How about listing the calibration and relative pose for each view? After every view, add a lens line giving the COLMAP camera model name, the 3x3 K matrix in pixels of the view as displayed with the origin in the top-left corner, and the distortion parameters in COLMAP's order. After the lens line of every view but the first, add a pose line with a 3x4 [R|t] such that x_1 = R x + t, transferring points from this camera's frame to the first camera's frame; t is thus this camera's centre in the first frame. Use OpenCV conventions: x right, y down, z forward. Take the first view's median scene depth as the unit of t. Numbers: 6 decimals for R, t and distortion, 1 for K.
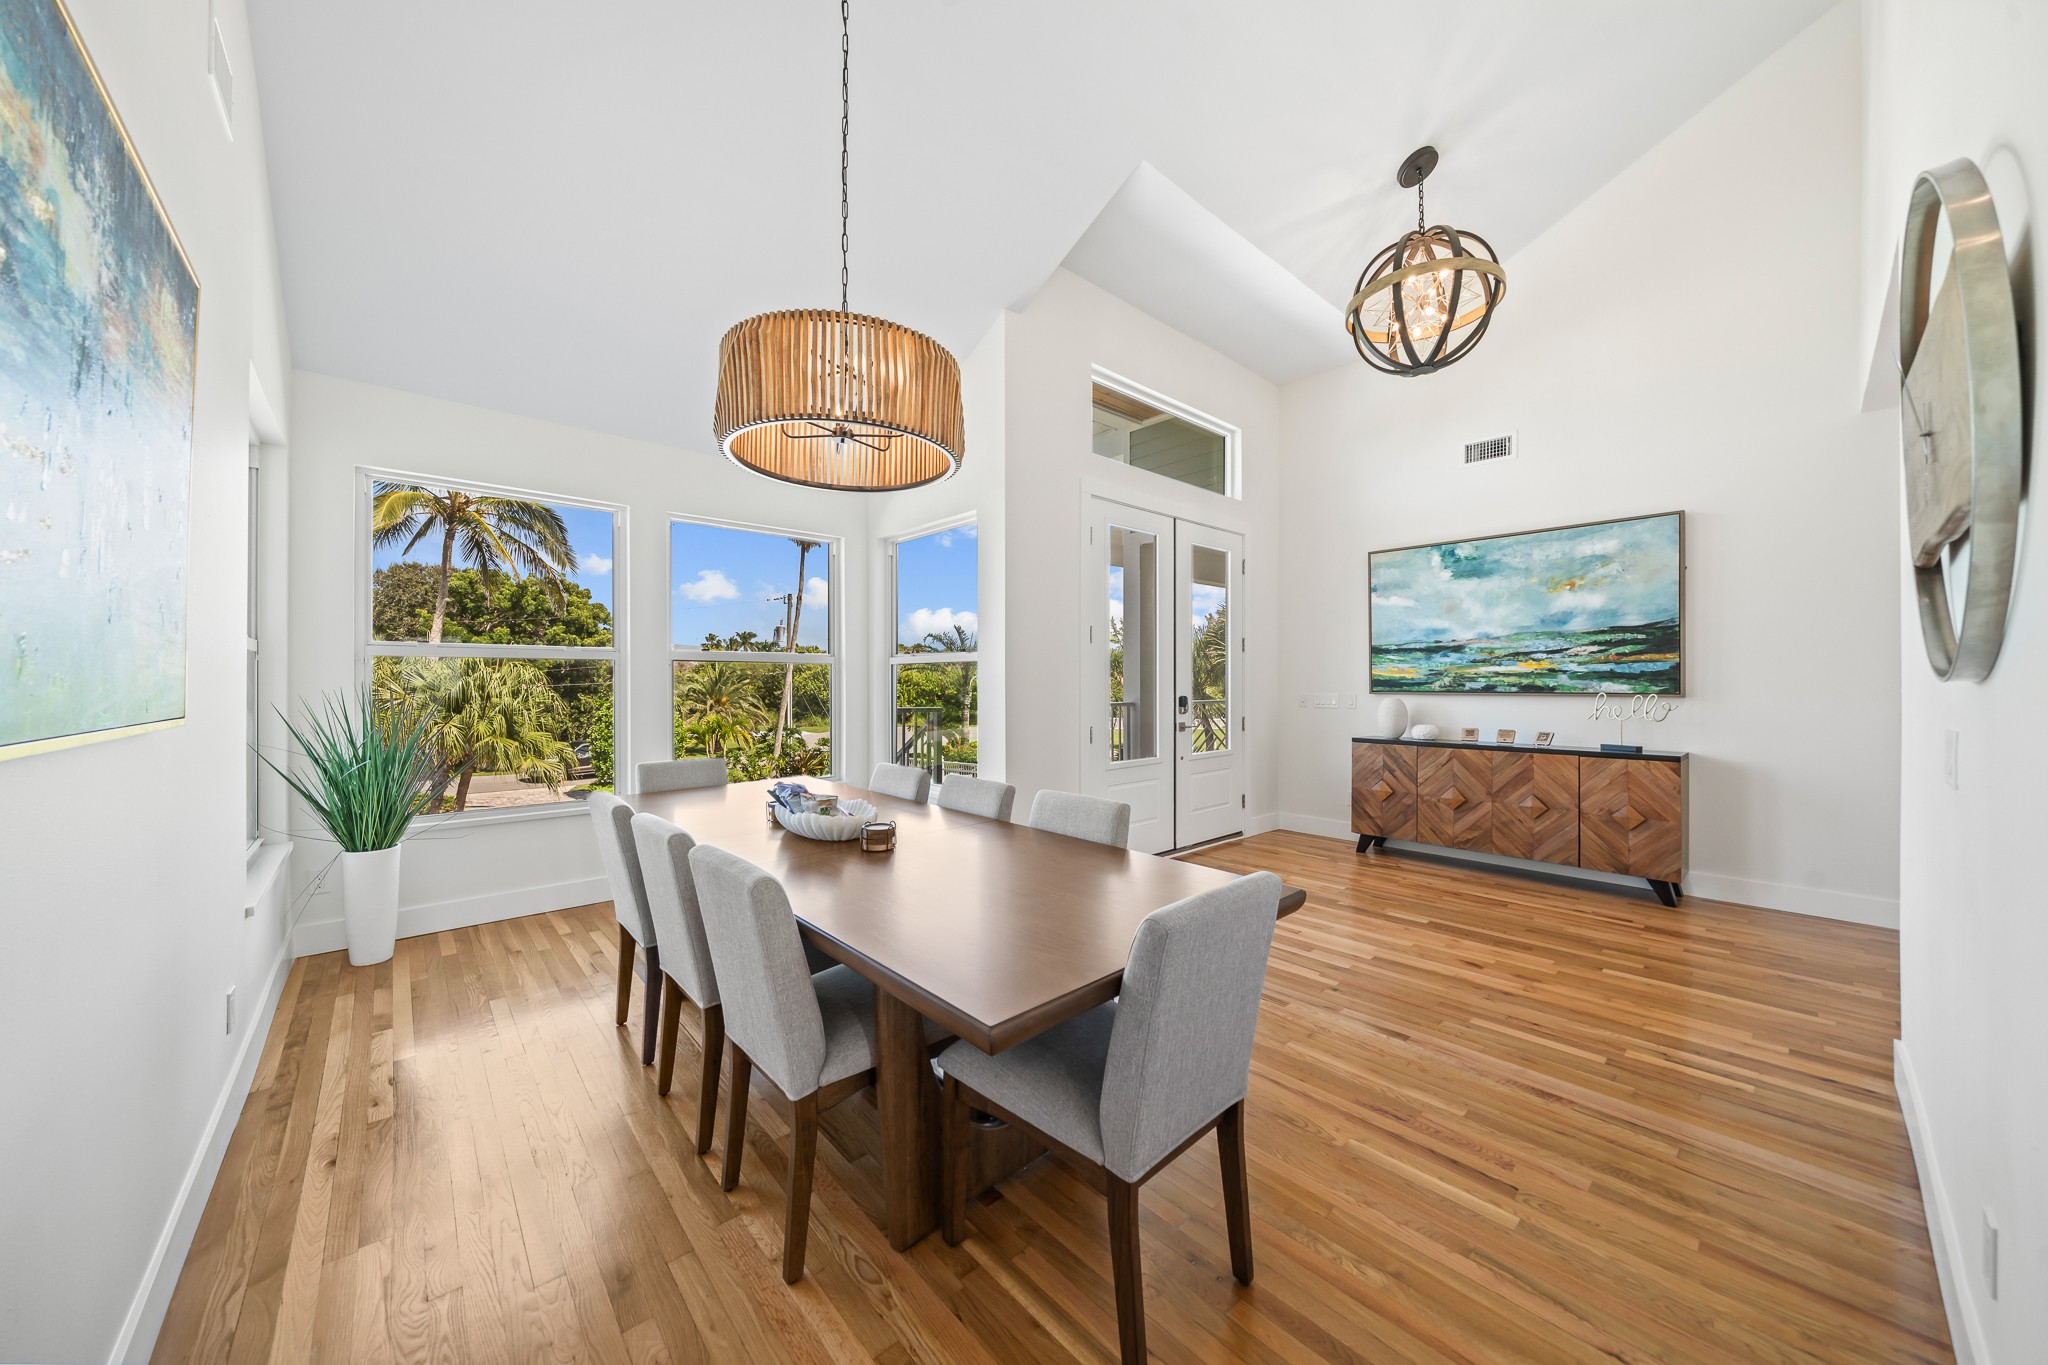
lens RADIAL K [[702.1, 0, 1008.1], [0, 702.1, 682.4], [0, 0, 1]] dist [0.000111, -0.000301]
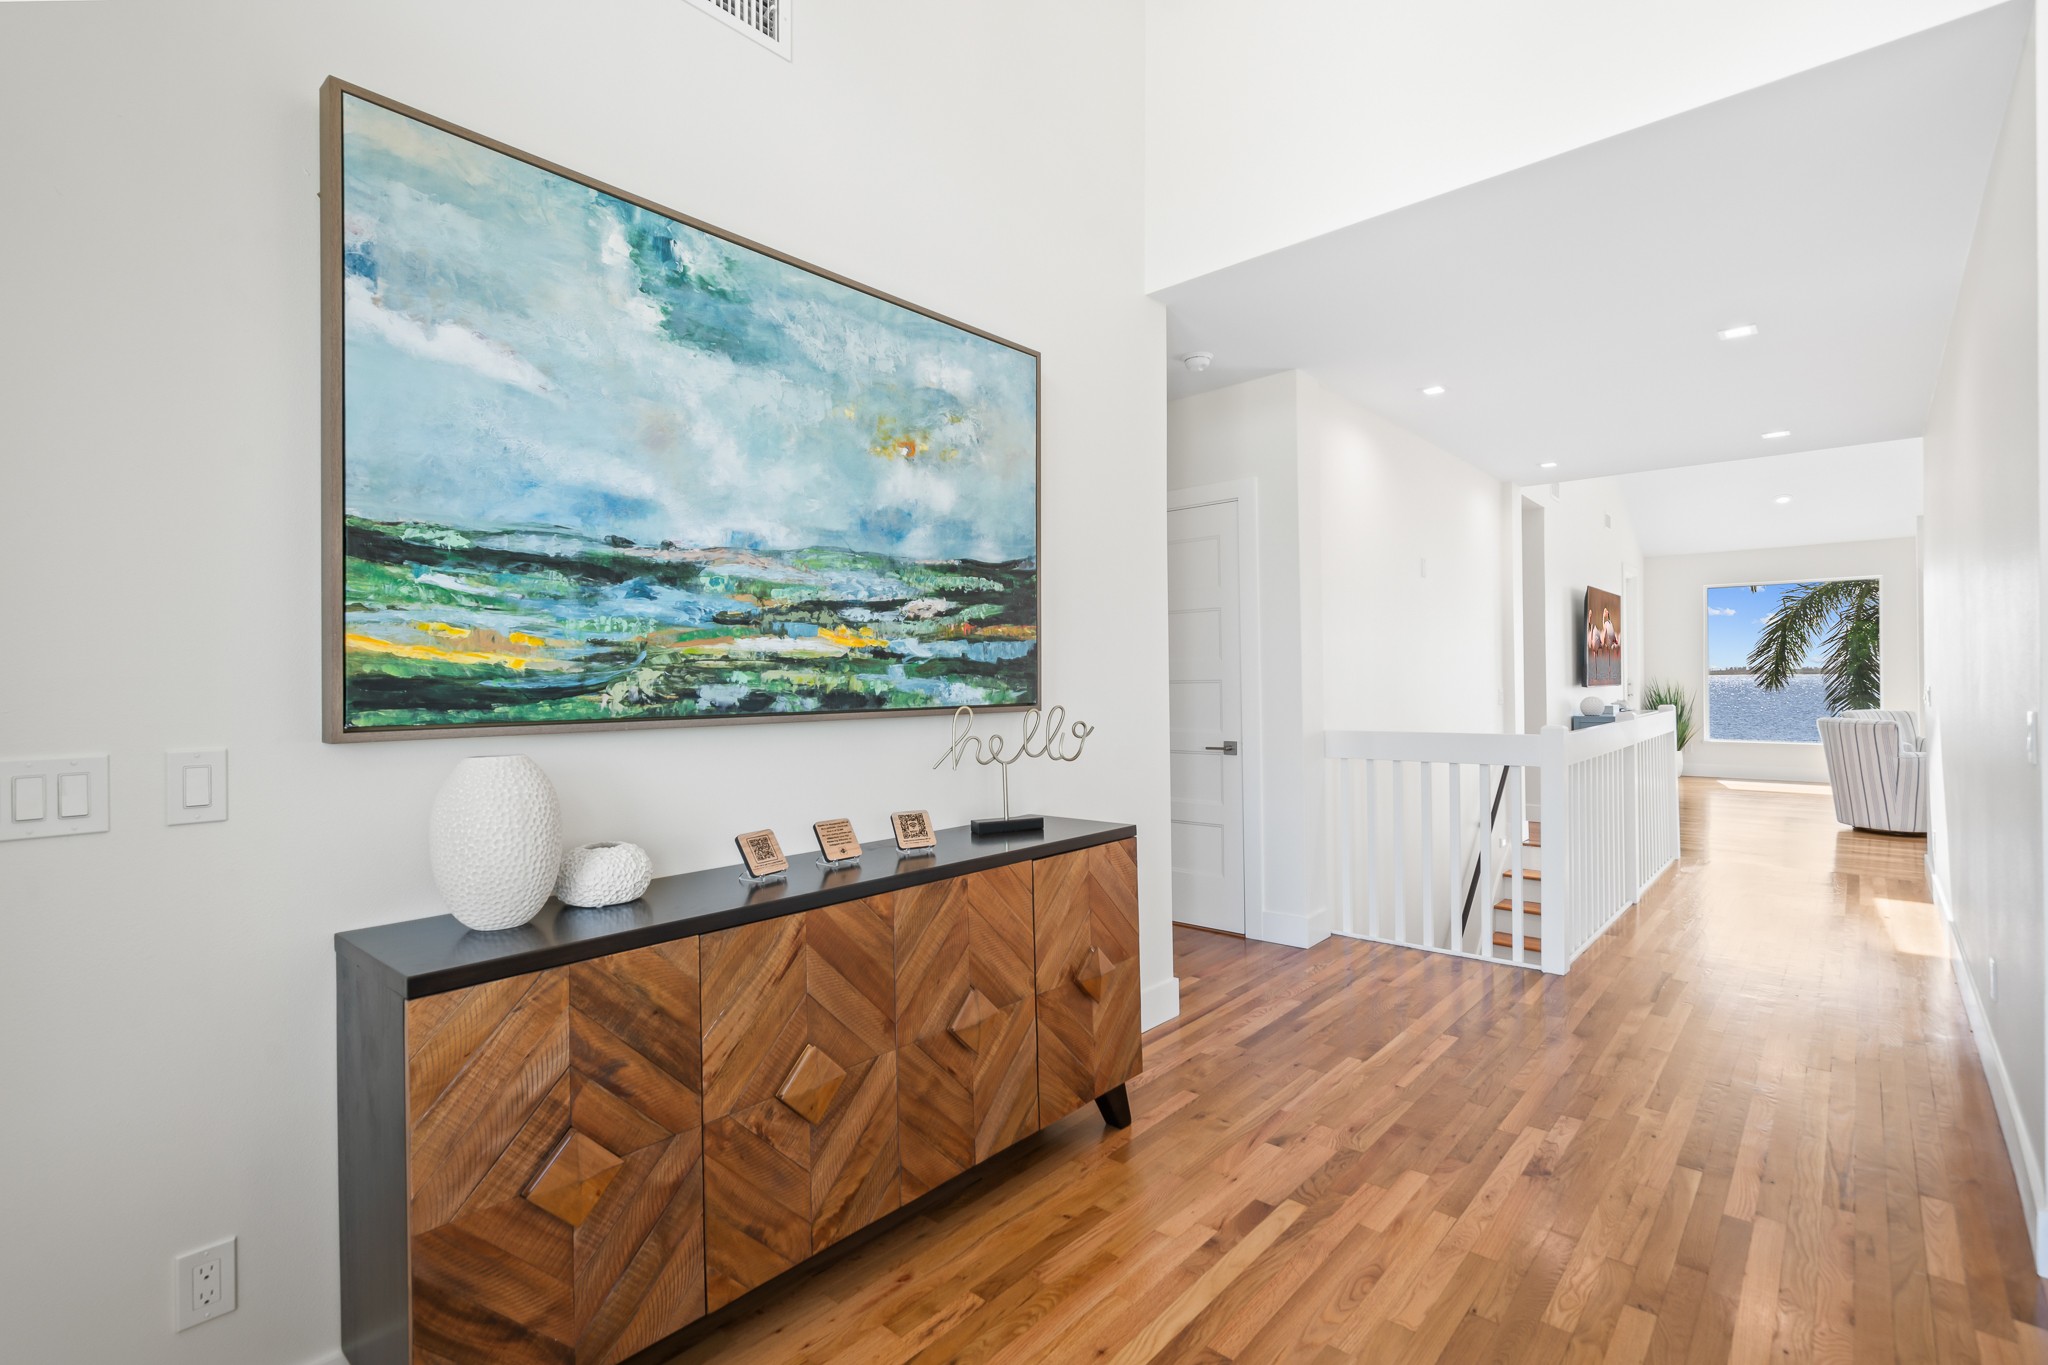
lens RADIAL K [[931.6, 0, 1029.0], [0, 931.6, 677.9], [0, 0, 1]] dist [0.000743, 0.000029]
pose [[-0.132838, -0.004601, 0.991127, 0.237562], [0.002382, 0.999985, 0.004962, -0.005407], [-0.991135, 0.003020, -0.132825, 0.956892]]
